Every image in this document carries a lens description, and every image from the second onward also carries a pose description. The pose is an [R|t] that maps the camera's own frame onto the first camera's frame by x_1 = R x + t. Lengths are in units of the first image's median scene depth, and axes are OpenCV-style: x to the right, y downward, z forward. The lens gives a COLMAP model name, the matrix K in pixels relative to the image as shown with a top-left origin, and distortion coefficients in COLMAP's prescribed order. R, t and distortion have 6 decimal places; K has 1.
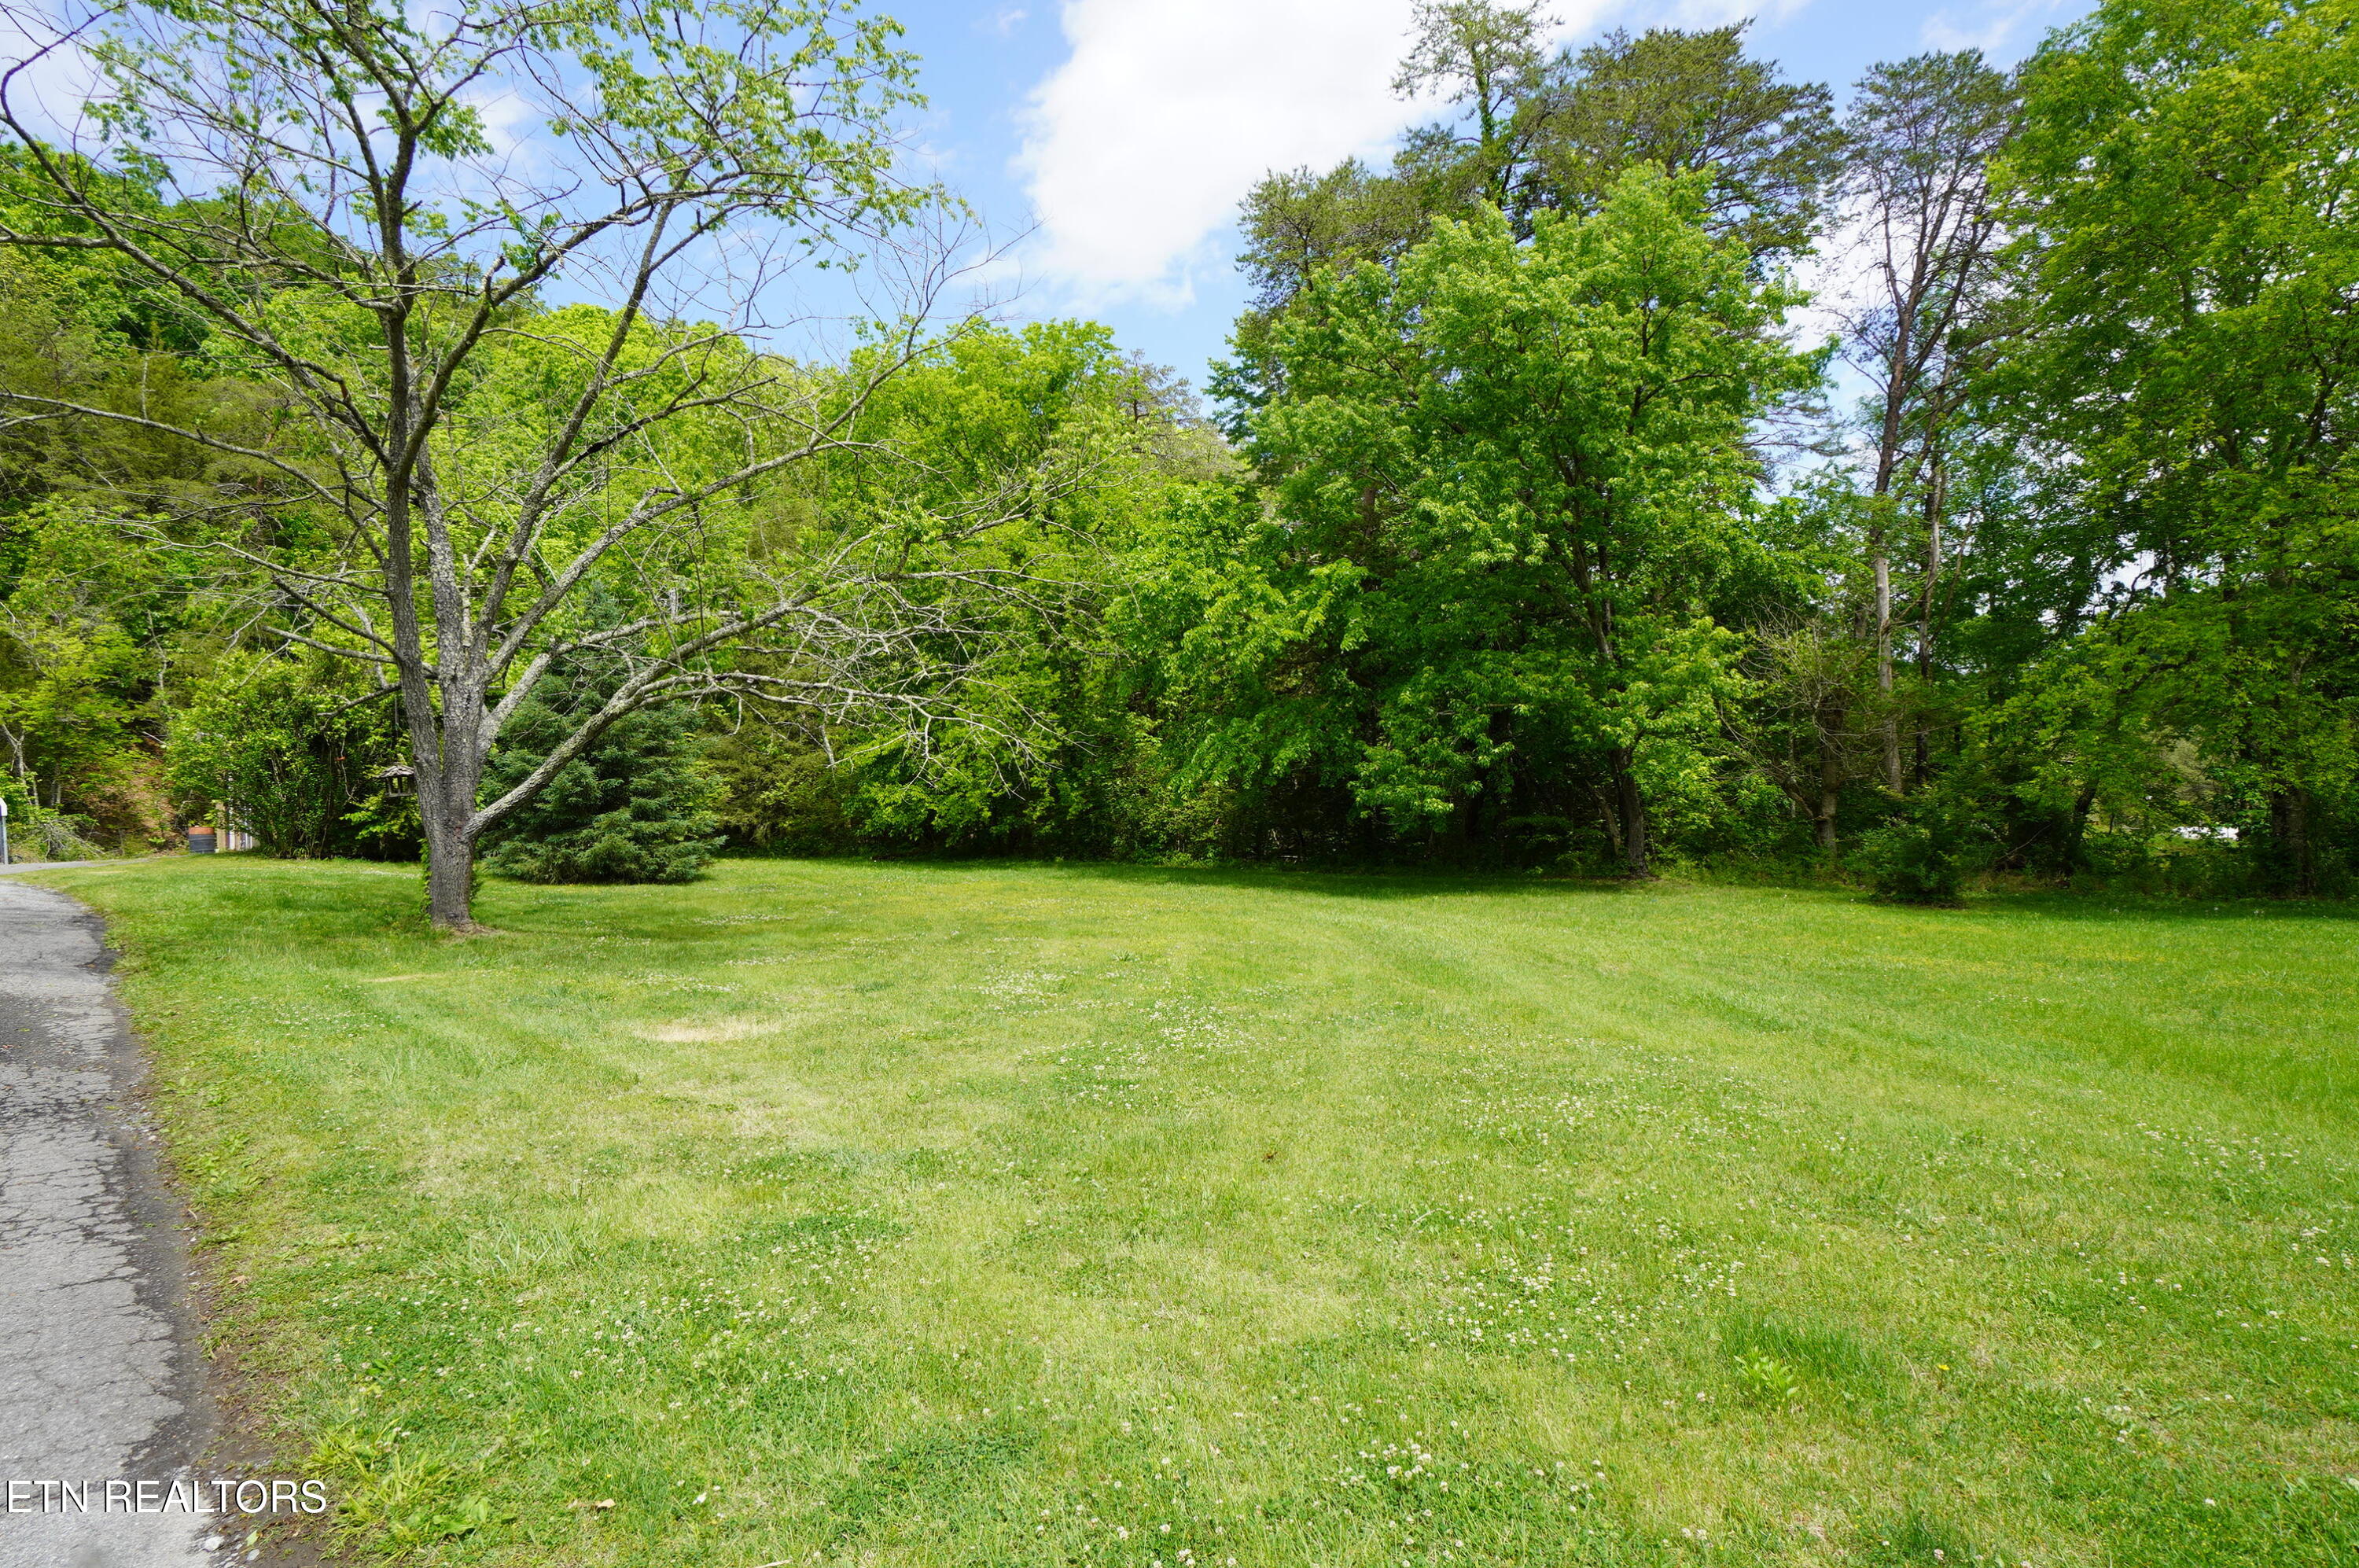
lens RADIAL K [[1196.6, 0, 1179.5], [0, 1196.6, 784.0], [0, 0, 1]] dist [-0.043263, 0.018329]
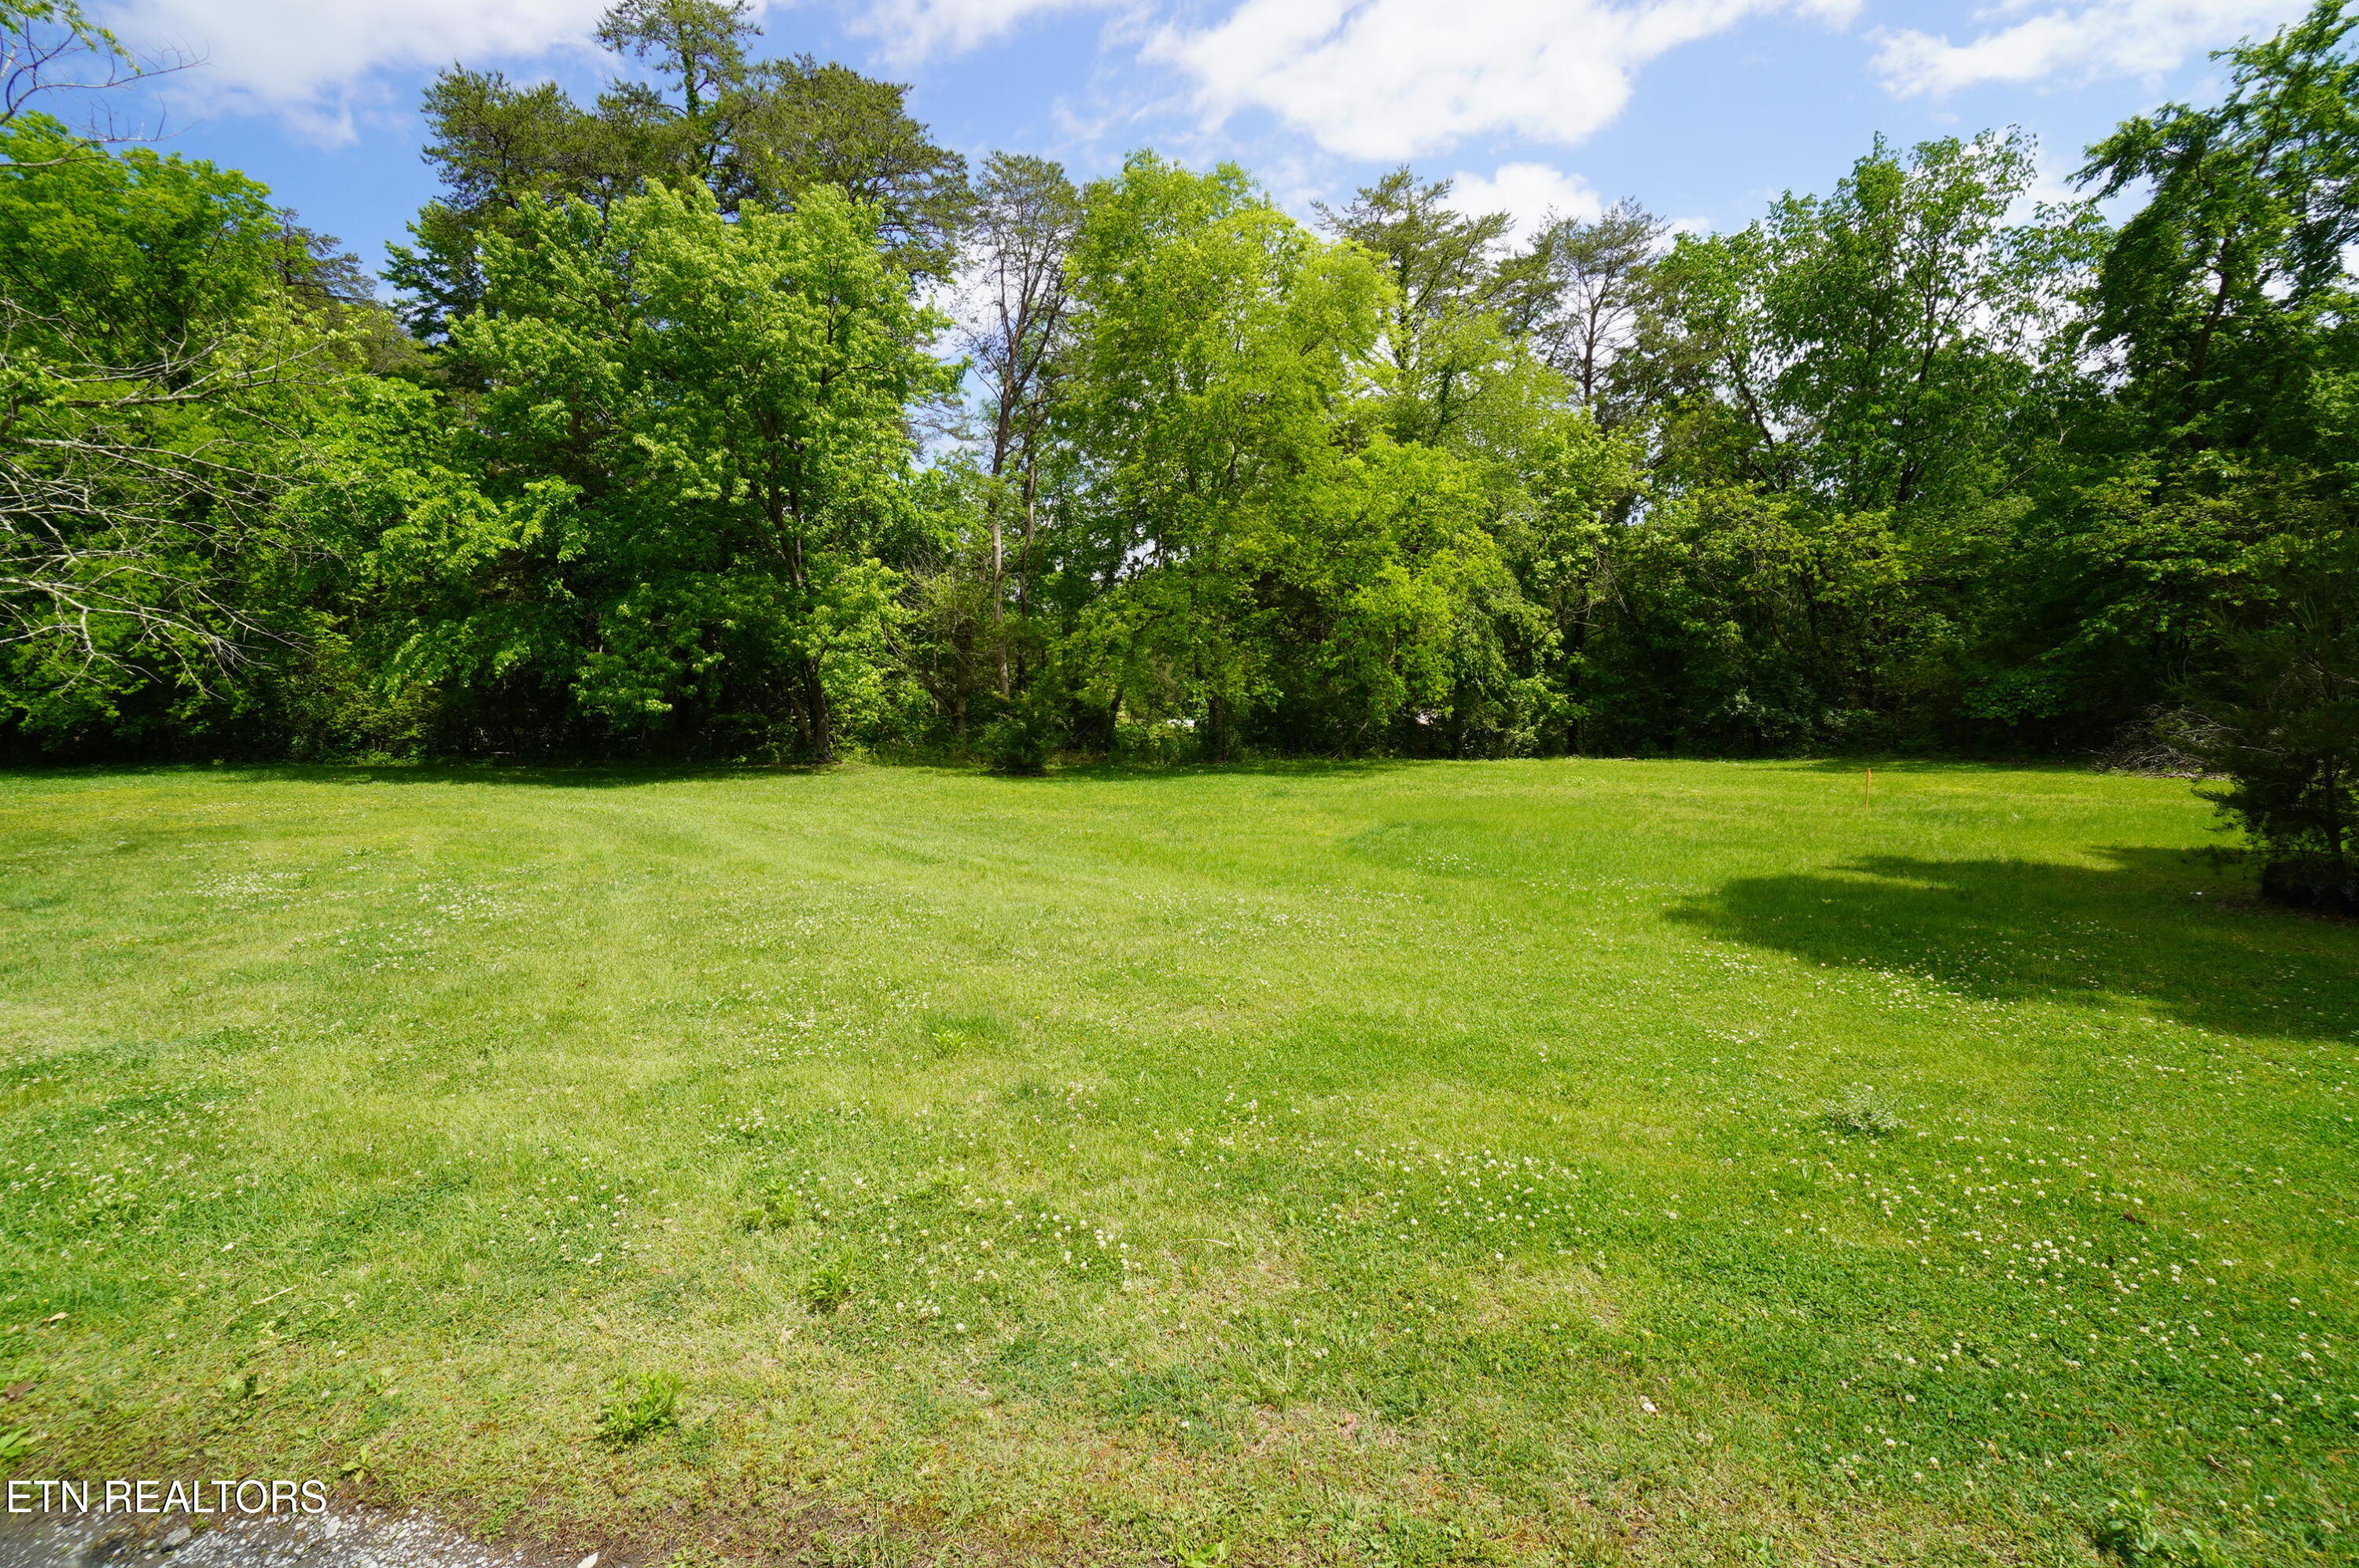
lens RADIAL K [[1026.1, 0, 1190.2], [0, 1026.1, 793.5], [0, 0, 1]] dist [-0.014444, 0.010996]
pose [[0.748271, -0.053702, 0.661216, -0.057729], [-0.016725, 0.994874, 0.099728, -0.004307], [-0.663182, -0.085682, 0.743538, -0.088304]]
